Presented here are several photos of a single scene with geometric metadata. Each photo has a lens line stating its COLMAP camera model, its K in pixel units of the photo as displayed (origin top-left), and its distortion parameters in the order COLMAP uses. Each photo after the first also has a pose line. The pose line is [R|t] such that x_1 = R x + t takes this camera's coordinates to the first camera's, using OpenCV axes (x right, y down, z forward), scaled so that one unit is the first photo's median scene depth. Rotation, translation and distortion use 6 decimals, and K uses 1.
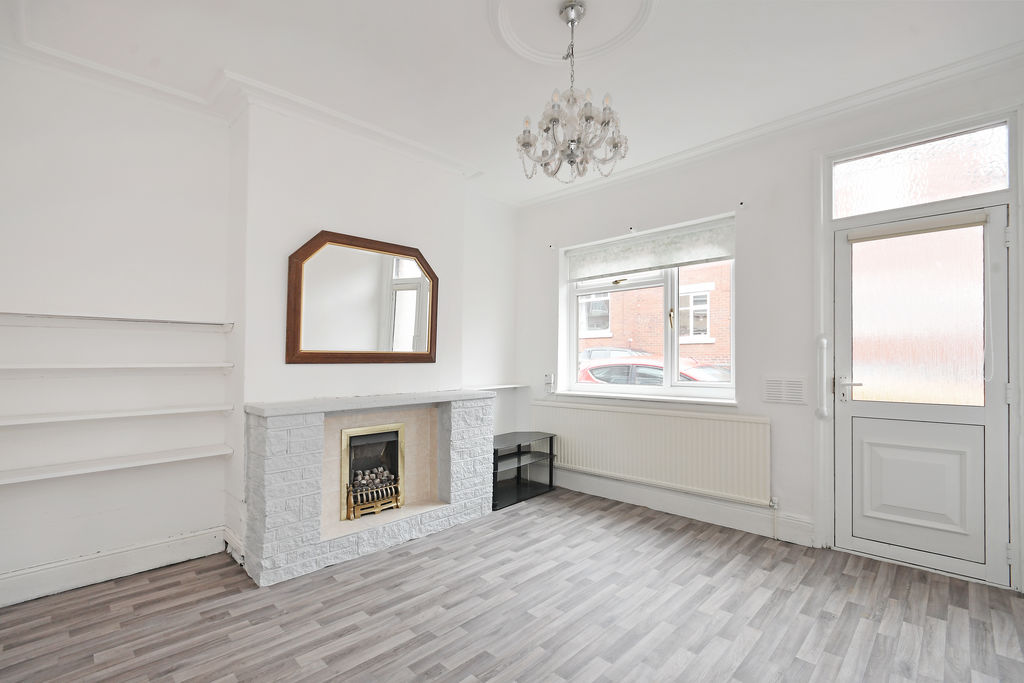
lens RADIAL K [[447.4, 0, 509.1], [0, 447.4, 350.9], [0, 0, 1]] dist [-0.000736, -0.009666]
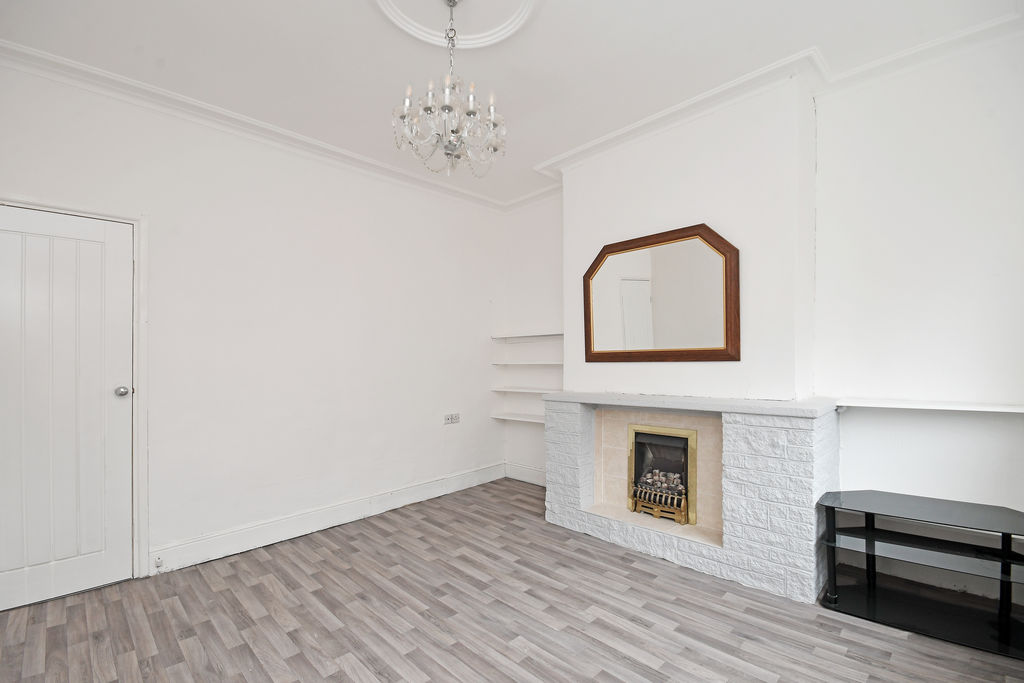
lens RADIAL K [[456.8, 0, 512.0], [0, 456.8, 341.5], [0, 0, 1]] dist [0.001352, -0.010648]
pose [[-0.000006, -0.031998, -0.999488, 0.734434], [0.037161, 0.998798, -0.031976, 0.004521], [0.999309, -0.037142, 0.001183, 0.735466]]
